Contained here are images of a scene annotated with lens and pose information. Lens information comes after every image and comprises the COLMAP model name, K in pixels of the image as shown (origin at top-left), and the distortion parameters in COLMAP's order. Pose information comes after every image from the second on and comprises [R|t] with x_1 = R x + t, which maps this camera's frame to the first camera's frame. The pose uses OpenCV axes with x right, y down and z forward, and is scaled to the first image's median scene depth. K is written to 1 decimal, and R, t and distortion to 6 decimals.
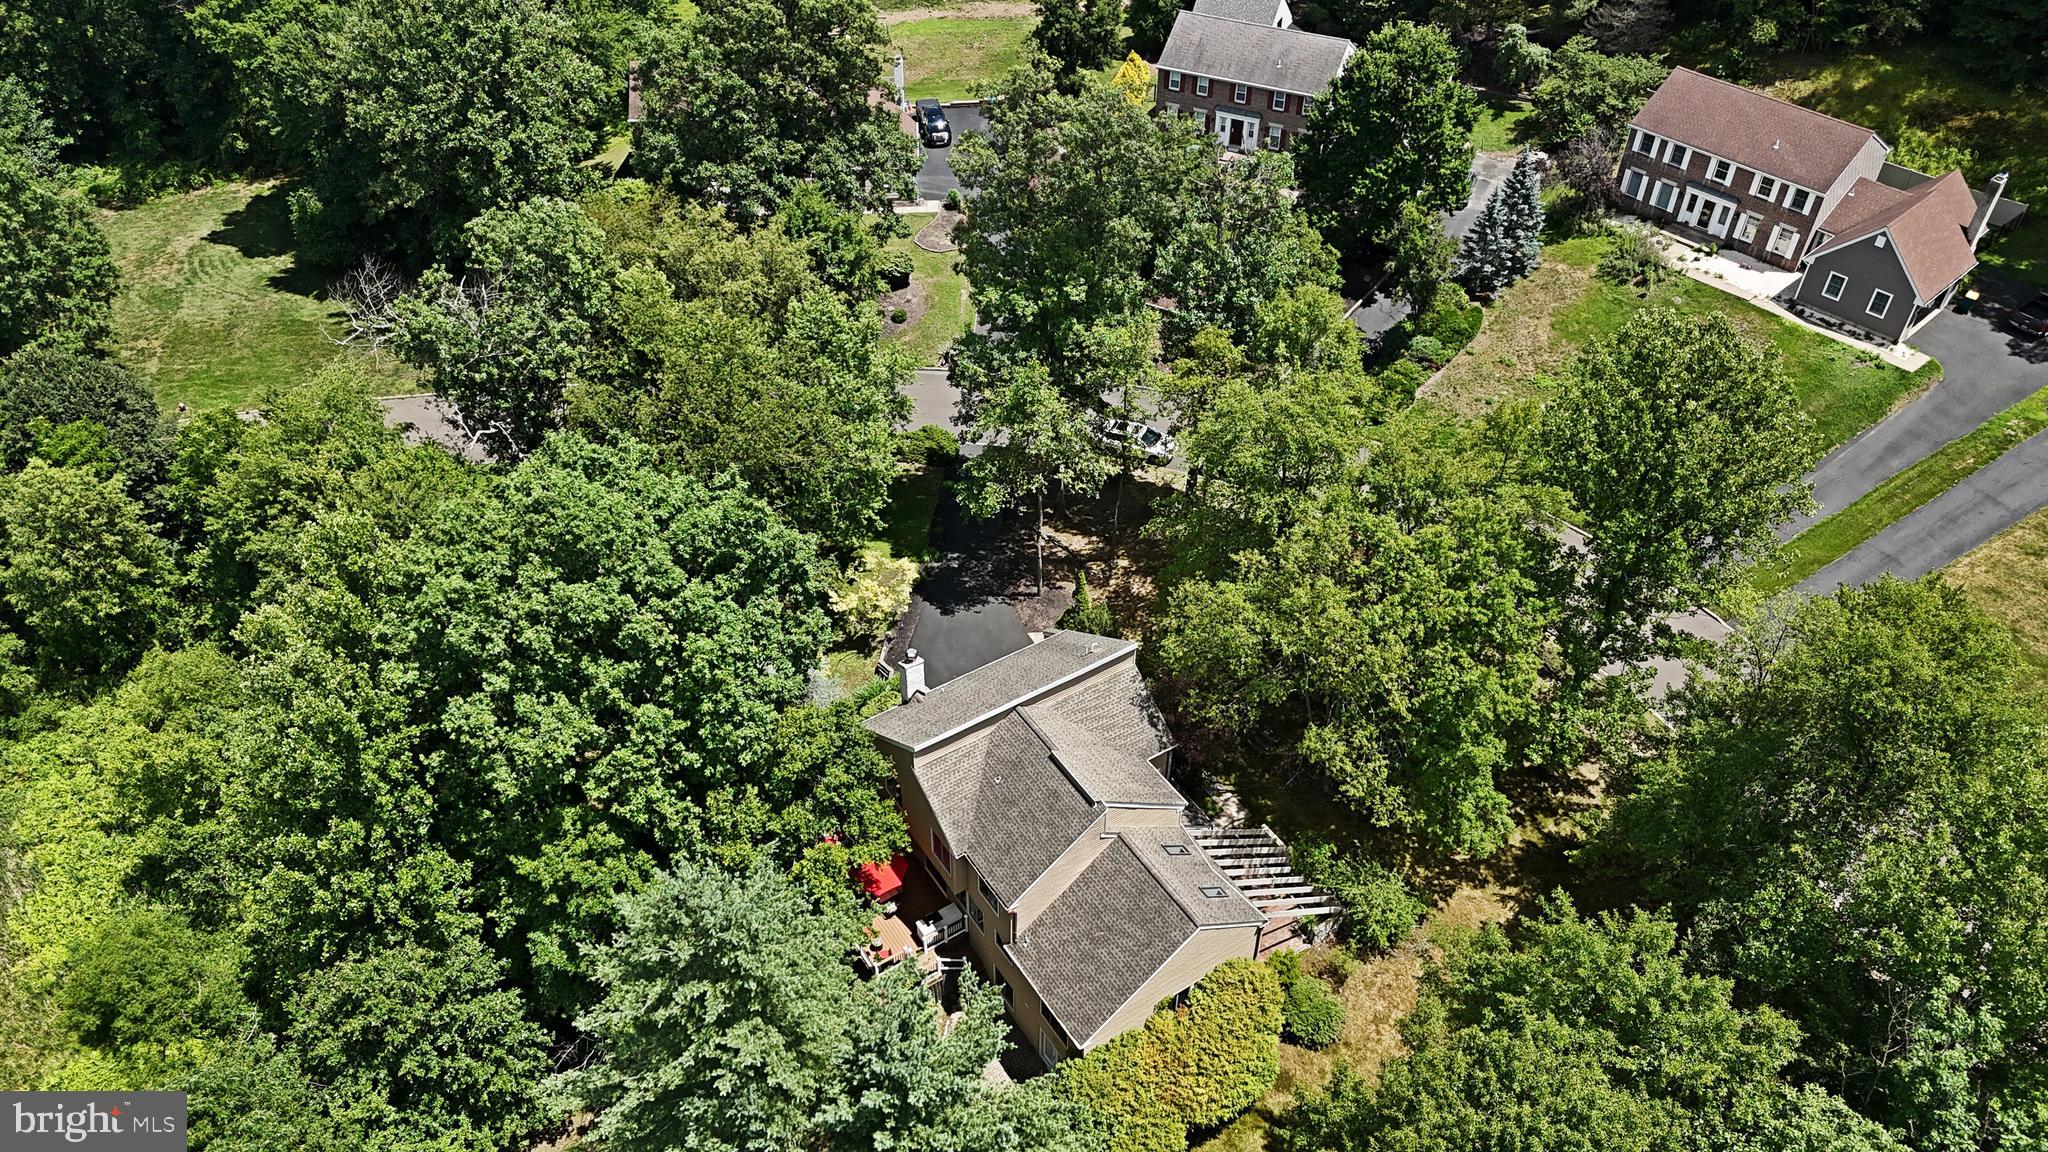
lens RADIAL K [[1531.0, 0, 1028.9], [0, 1531.0, 570.9], [0, 0, 1]] dist [0.067766, -0.062549]
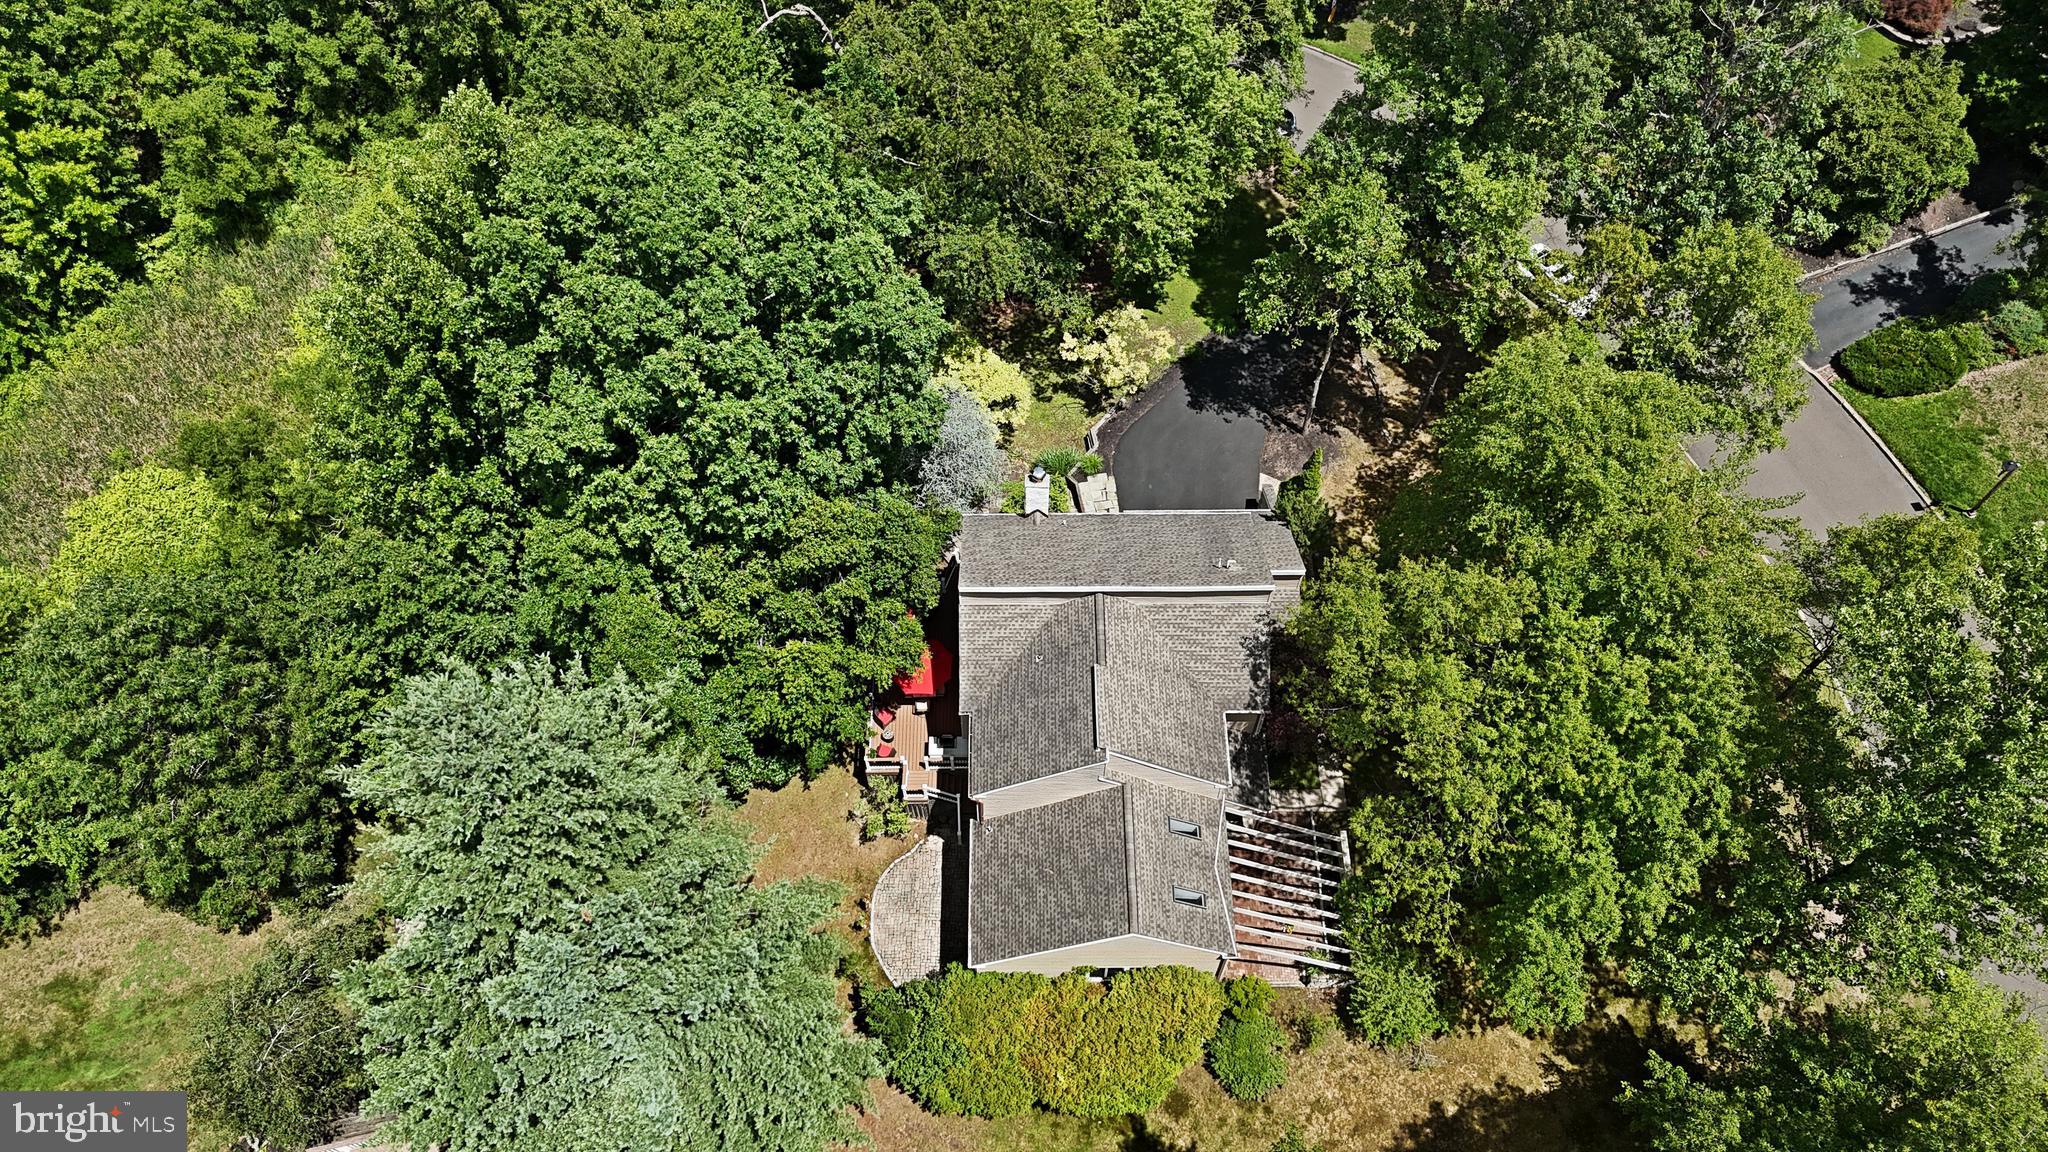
lens RADIAL K [[1531.0, 0, 1028.9], [0, 1531.0, 570.9], [0, 0, 1]] dist [0.067766, -0.062549]
pose [[0.842733, 0.461362, -0.277390, 0.195491], [-0.355838, 0.864060, 0.356061, -0.216909], [0.403955, -0.201359, 0.892343, 0.234910]]
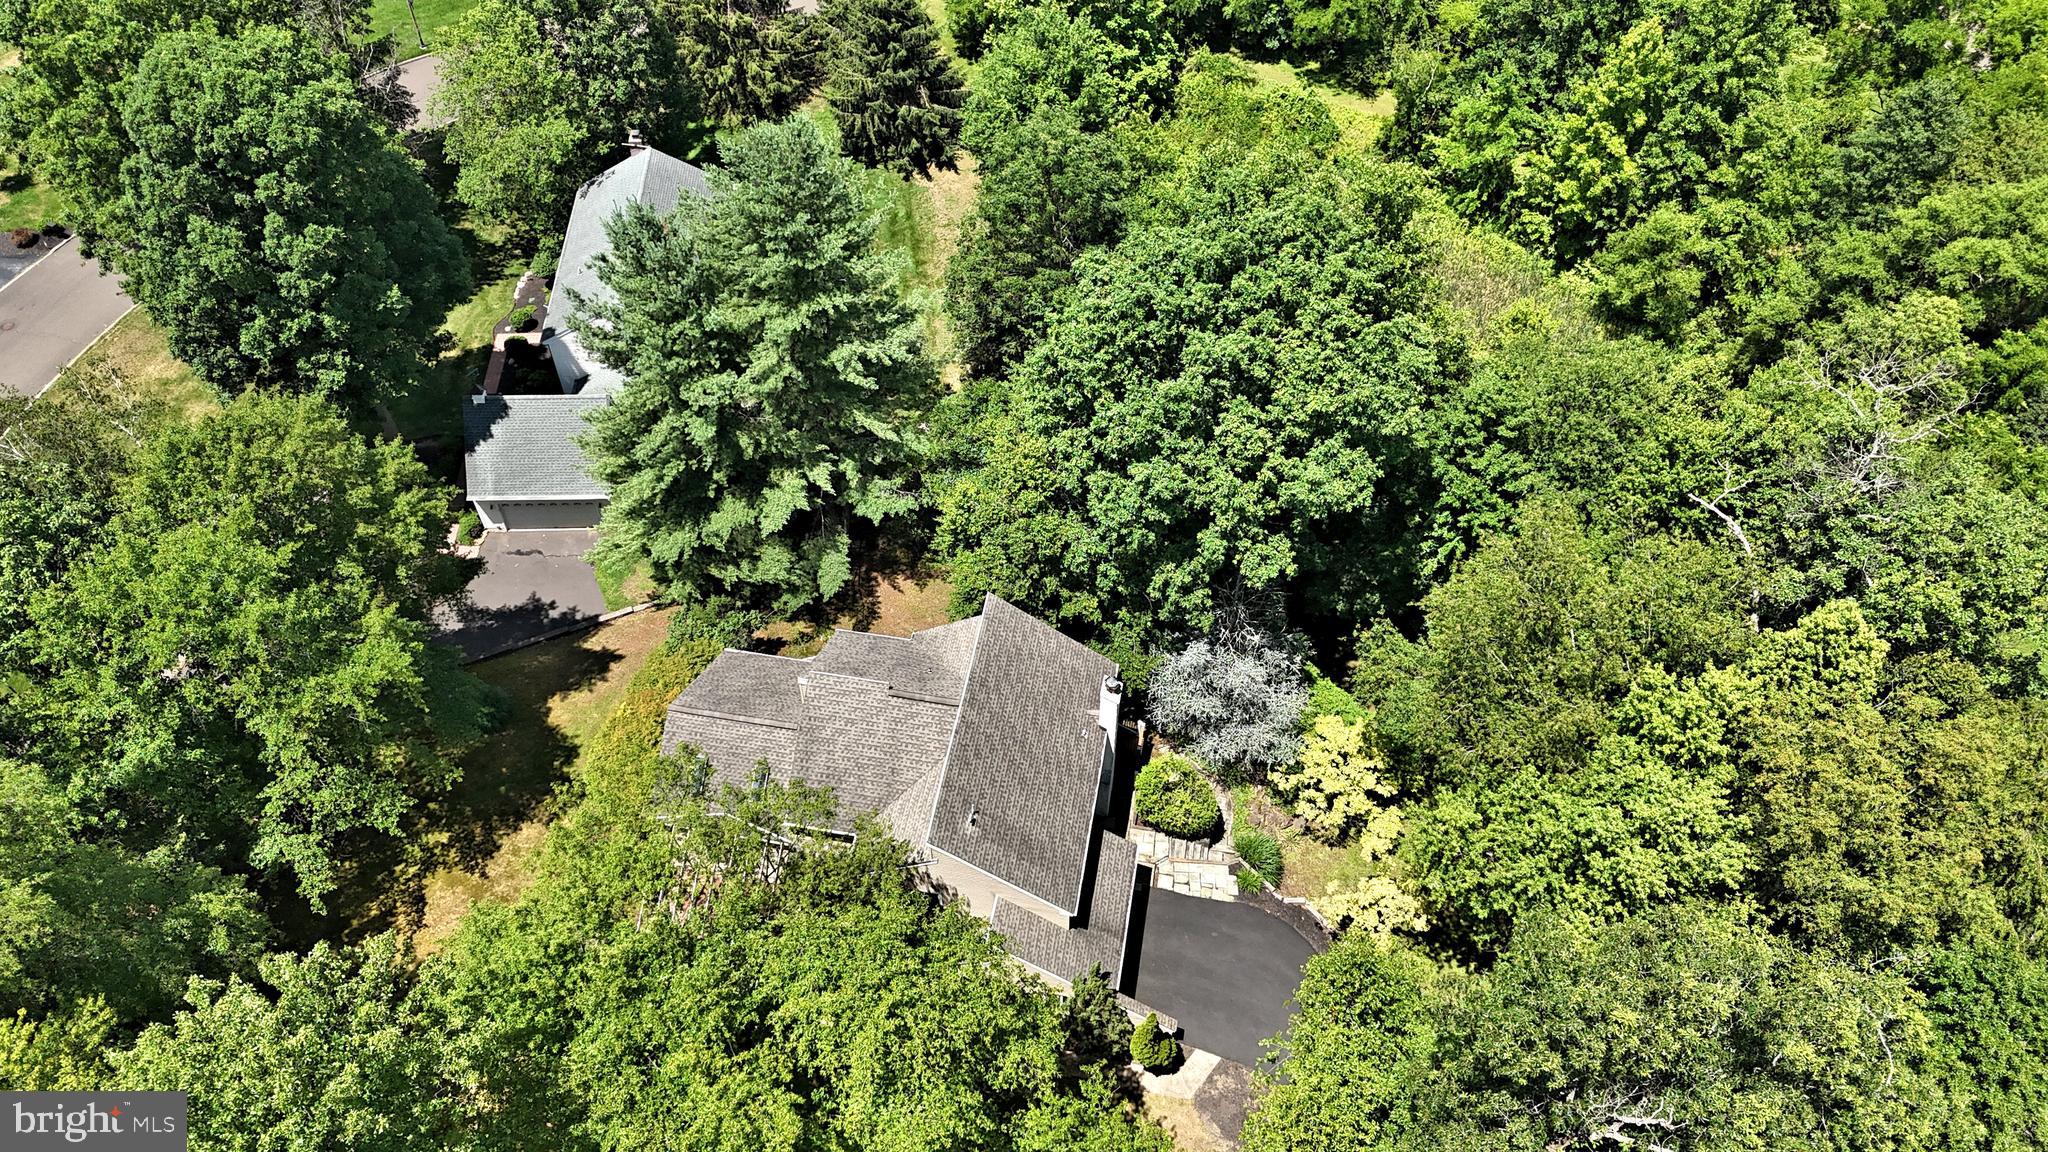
lens RADIAL K [[1531.0, 0, 1028.9], [0, 1531.0, 570.9], [0, 0, 1]] dist [0.067766, -0.062549]
pose [[-0.685499, 0.562032, -0.462830, 0.307455], [-0.484690, 0.122081, 0.866124, -0.694213], [0.543292, 0.818056, 0.188725, 0.789819]]
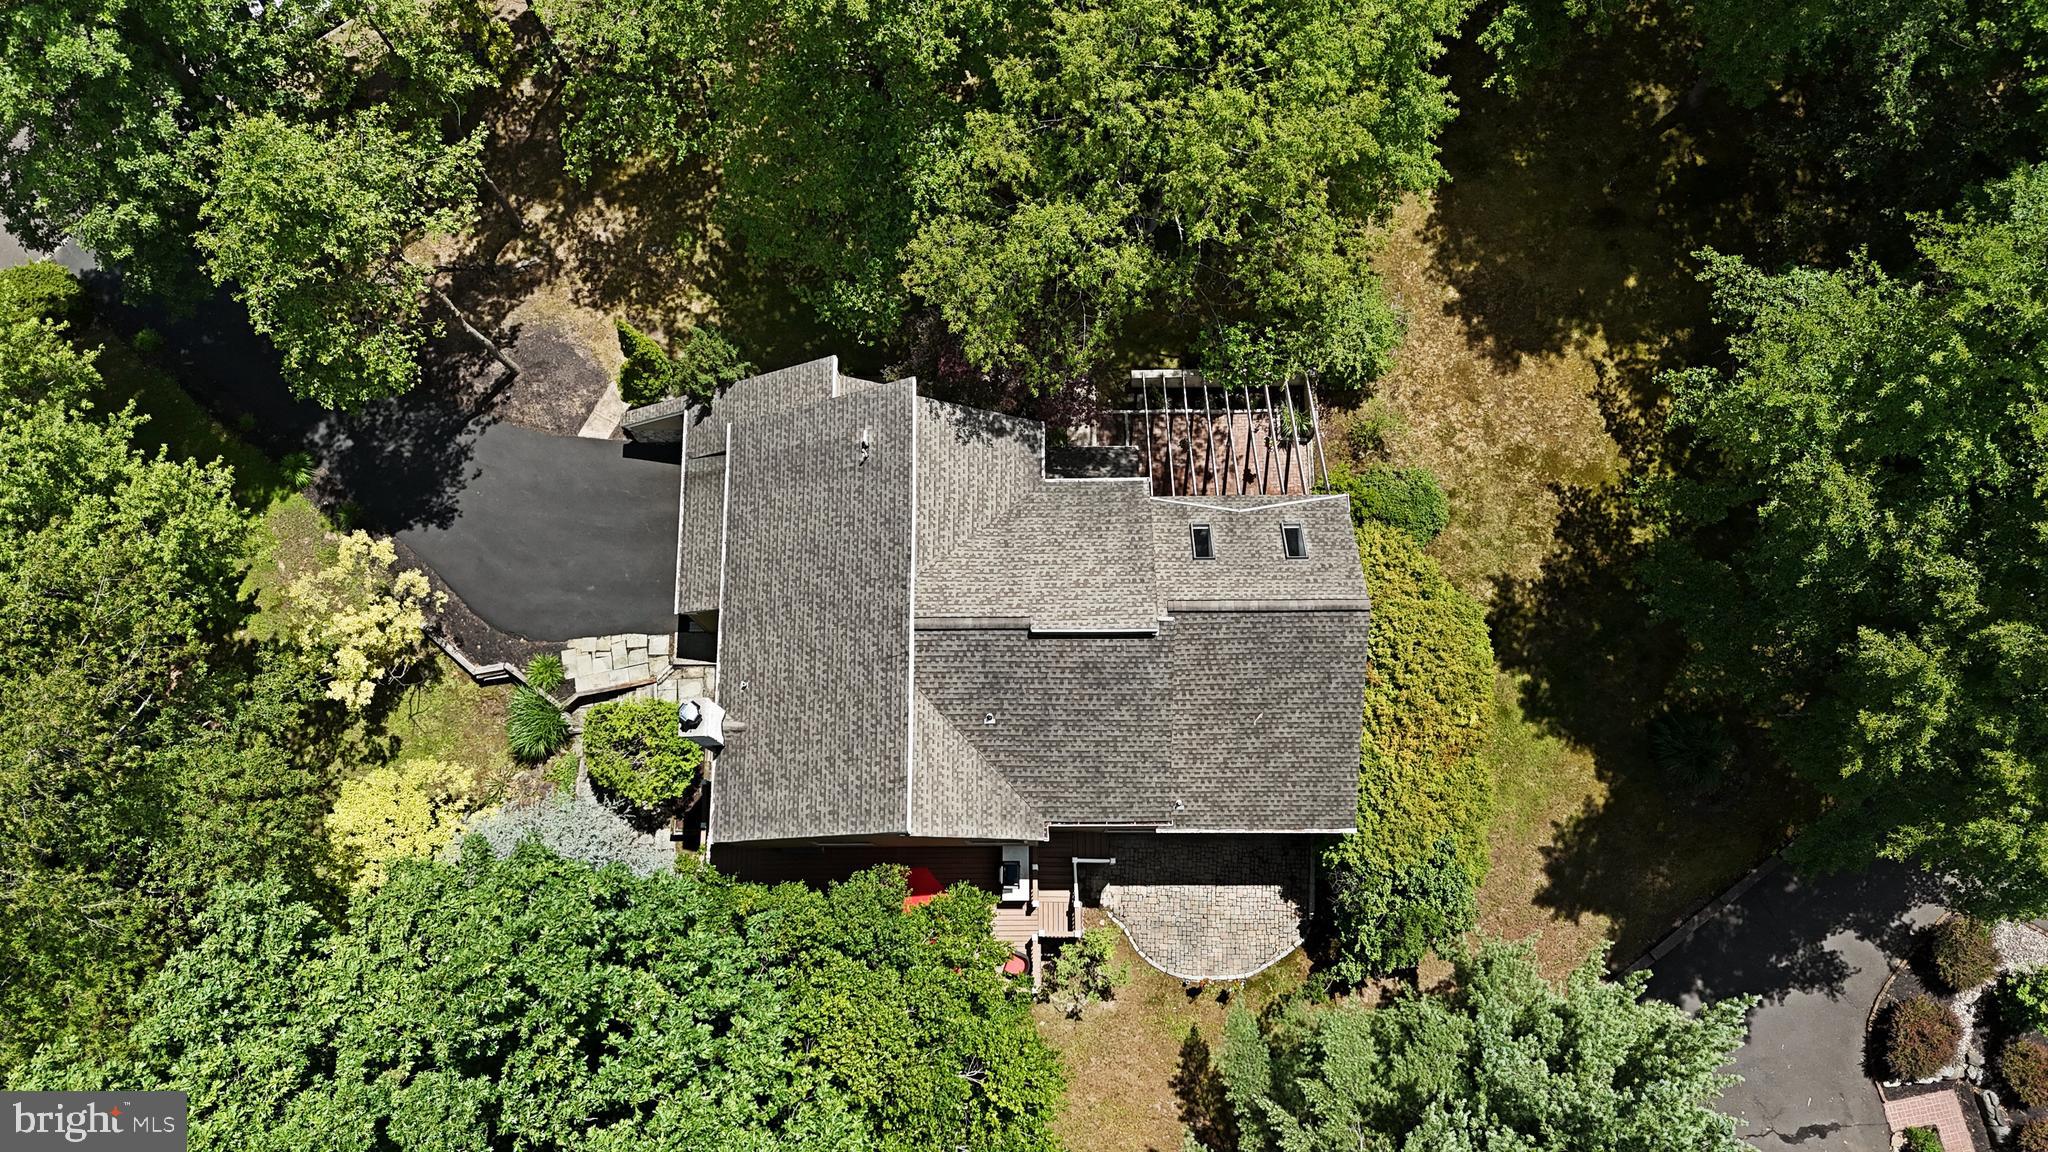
lens RADIAL K [[1531.0, 0, 1028.9], [0, 1531.0, 570.9], [0, 0, 1]] dist [0.067766, -0.062549]
pose [[0.542366, -0.821300, 0.176932, -0.071591], [0.572271, 0.515339, 0.637912, -0.275915], [-0.615097, -0.244729, 0.749508, 0.556261]]
